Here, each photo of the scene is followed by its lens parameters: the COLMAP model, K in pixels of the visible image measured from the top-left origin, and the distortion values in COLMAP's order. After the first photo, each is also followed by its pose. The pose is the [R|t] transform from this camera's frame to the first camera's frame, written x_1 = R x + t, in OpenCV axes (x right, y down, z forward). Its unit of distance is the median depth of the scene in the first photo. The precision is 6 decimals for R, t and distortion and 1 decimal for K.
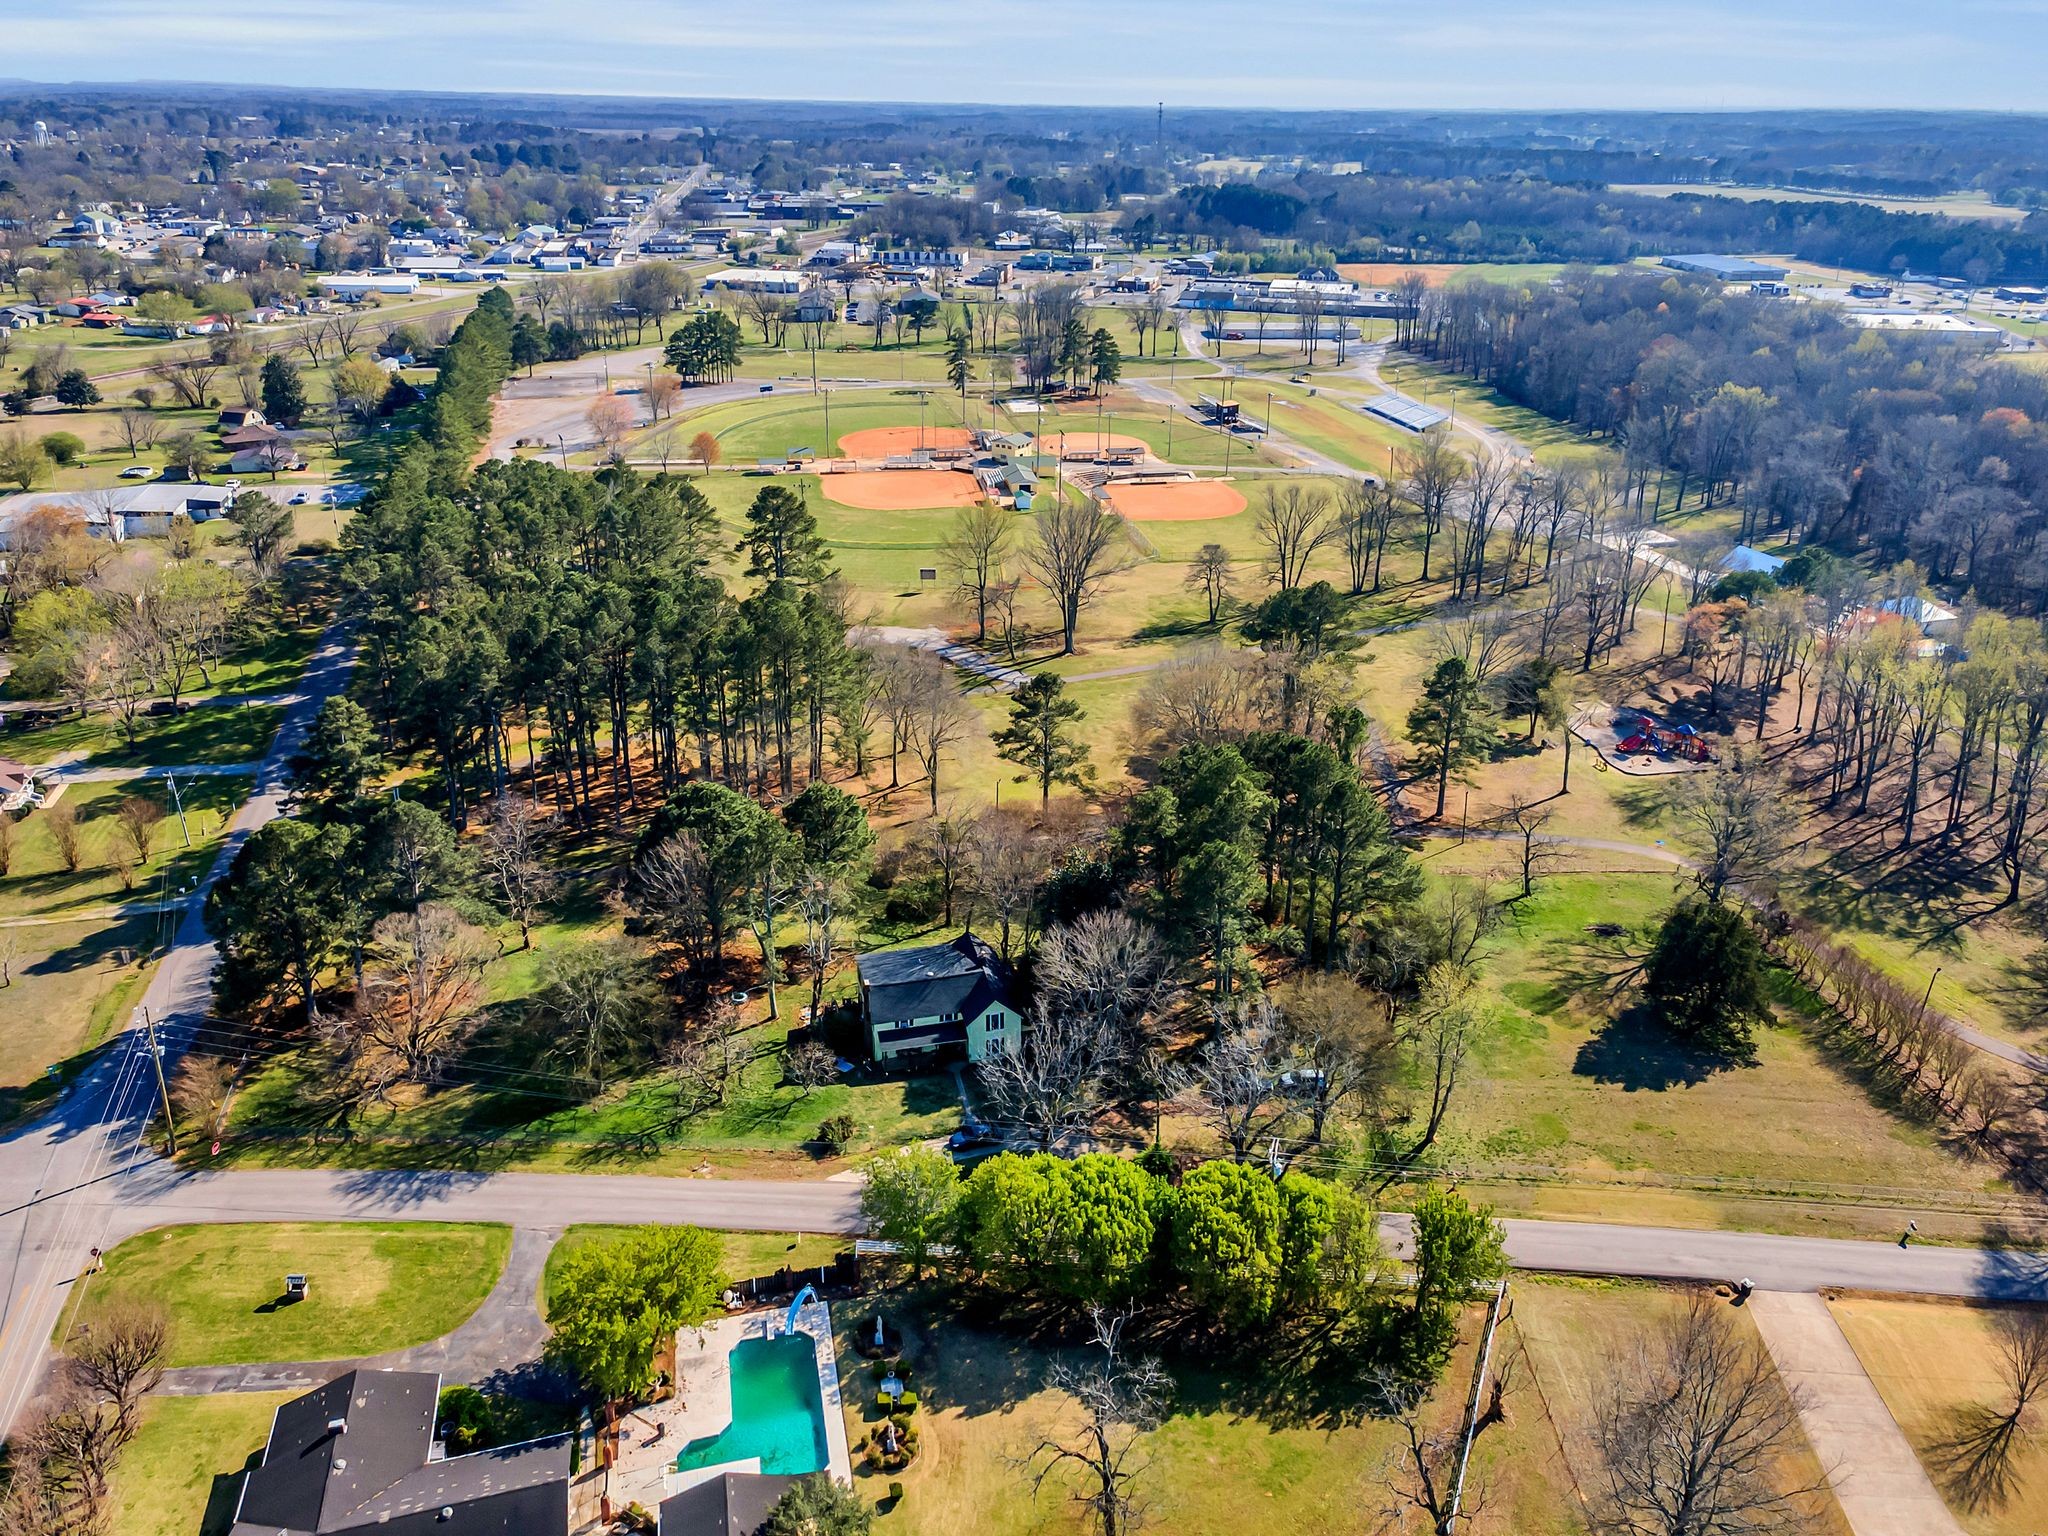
lens RADIAL K [[1478.9, 0, 1030.2], [0, 1478.9, 688.9], [0, 0, 1]] dist [0.023063, 0.034975]
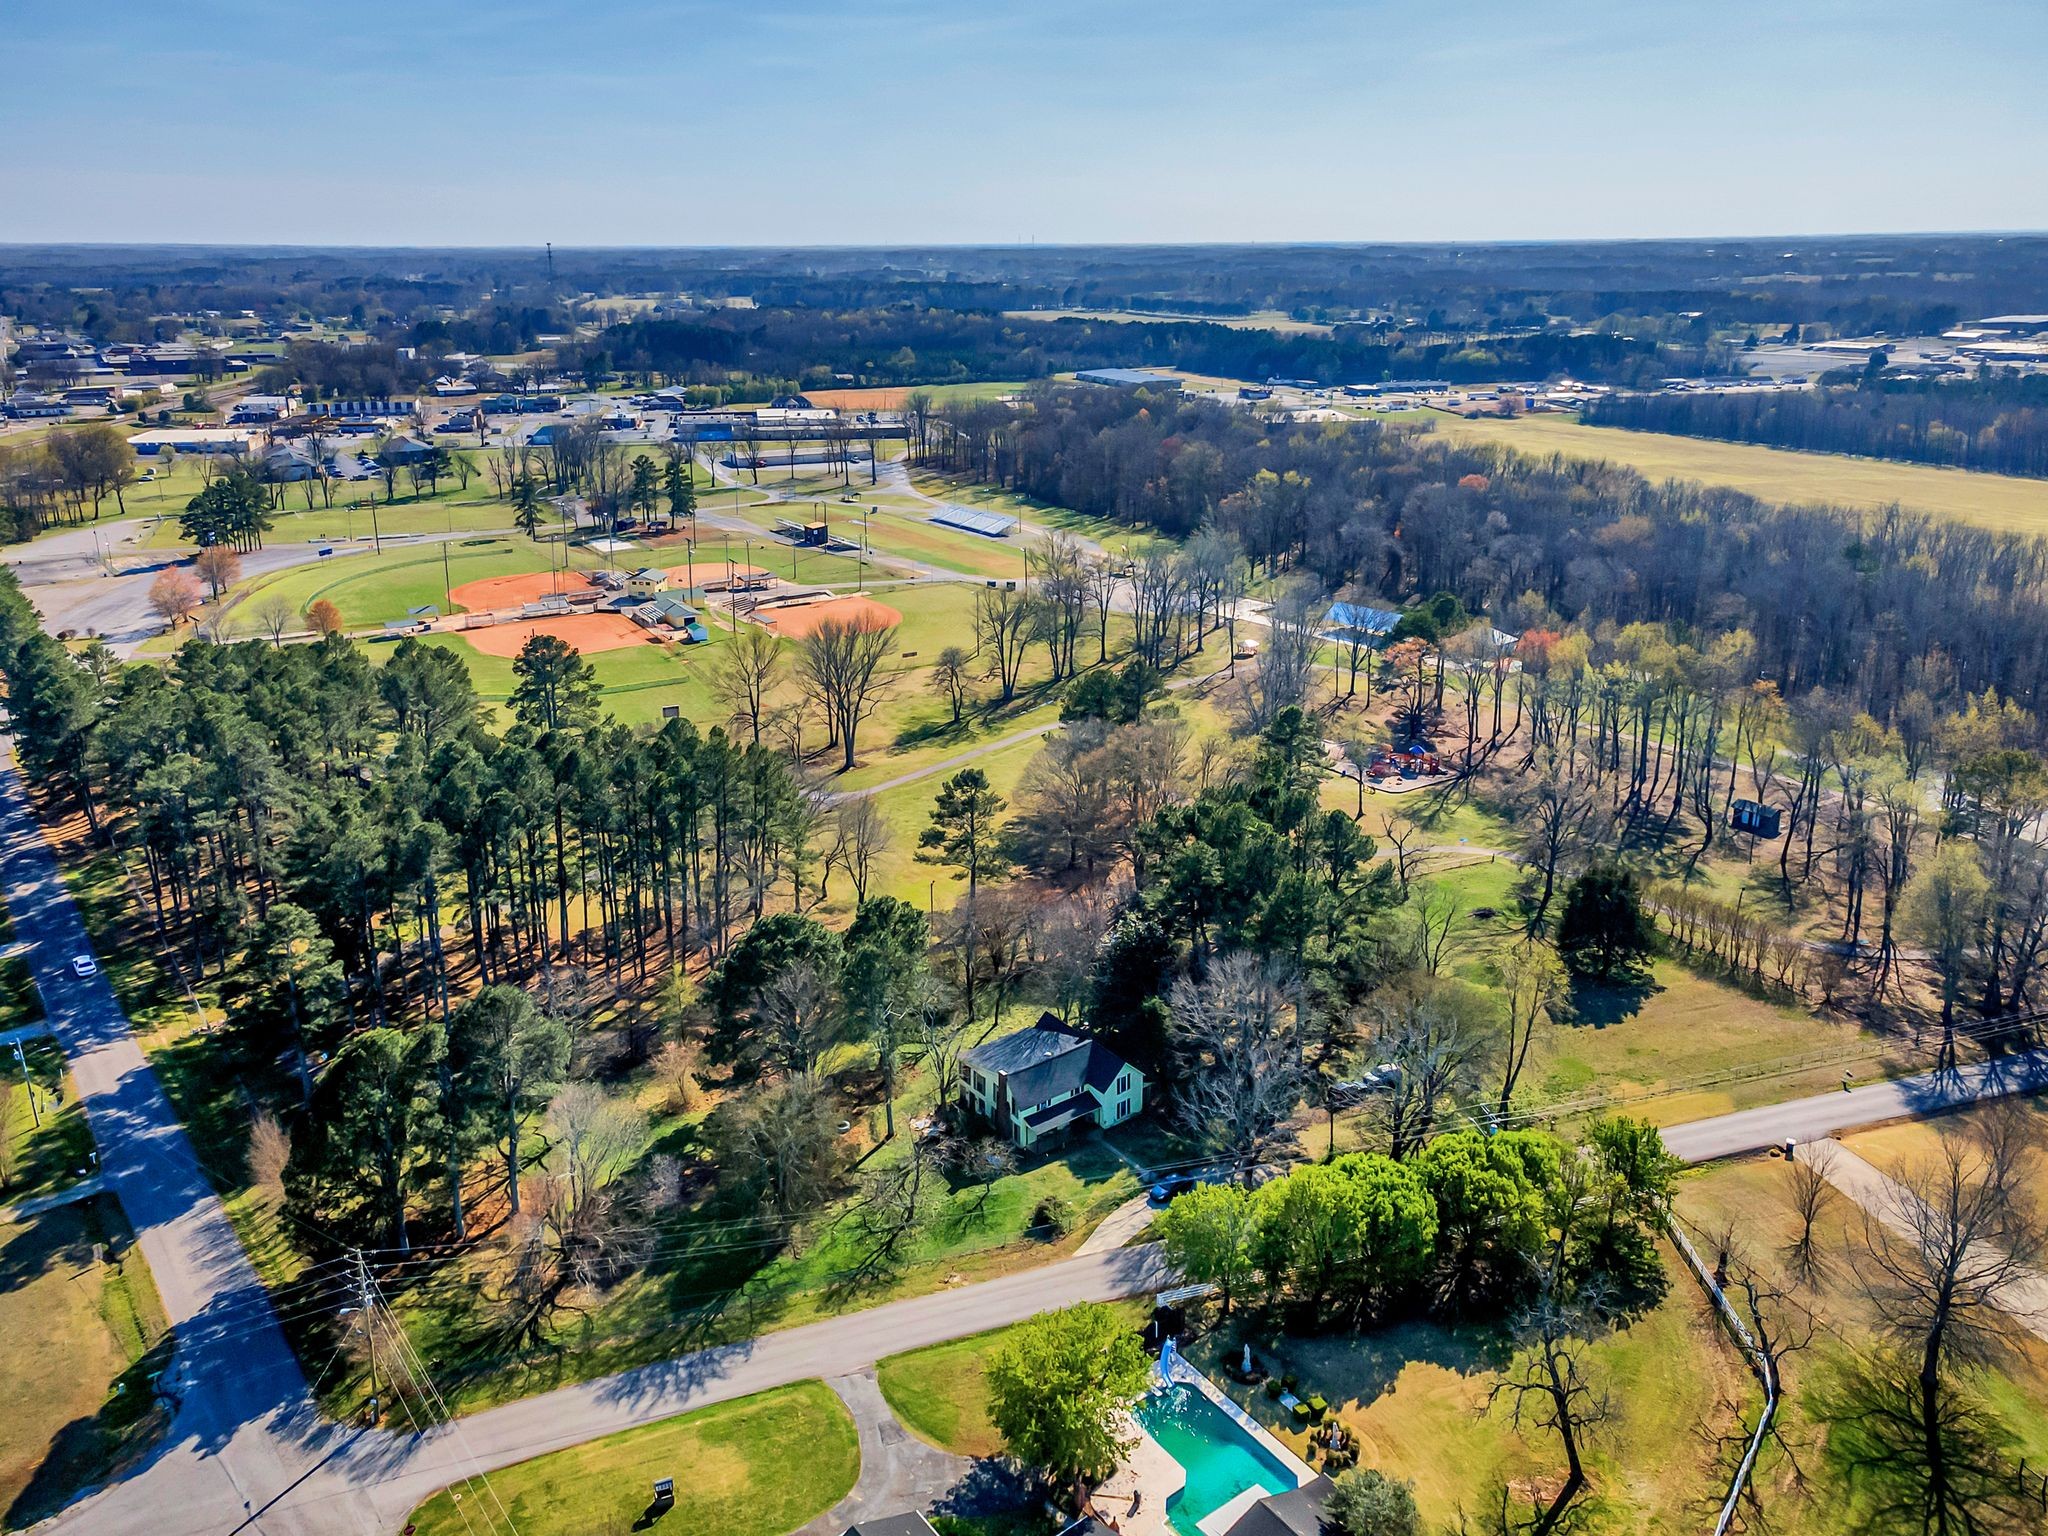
lens RADIAL K [[1478.9, 0, 1030.2], [0, 1478.9, 688.9], [0, 0, 1]] dist [0.023063, 0.034975]
pose [[0.927864, -0.124835, 0.351404, -0.210243], [0.153486, 0.986632, -0.054774, -0.002889], [-0.339869, 0.104758, 0.934620, 0.001789]]
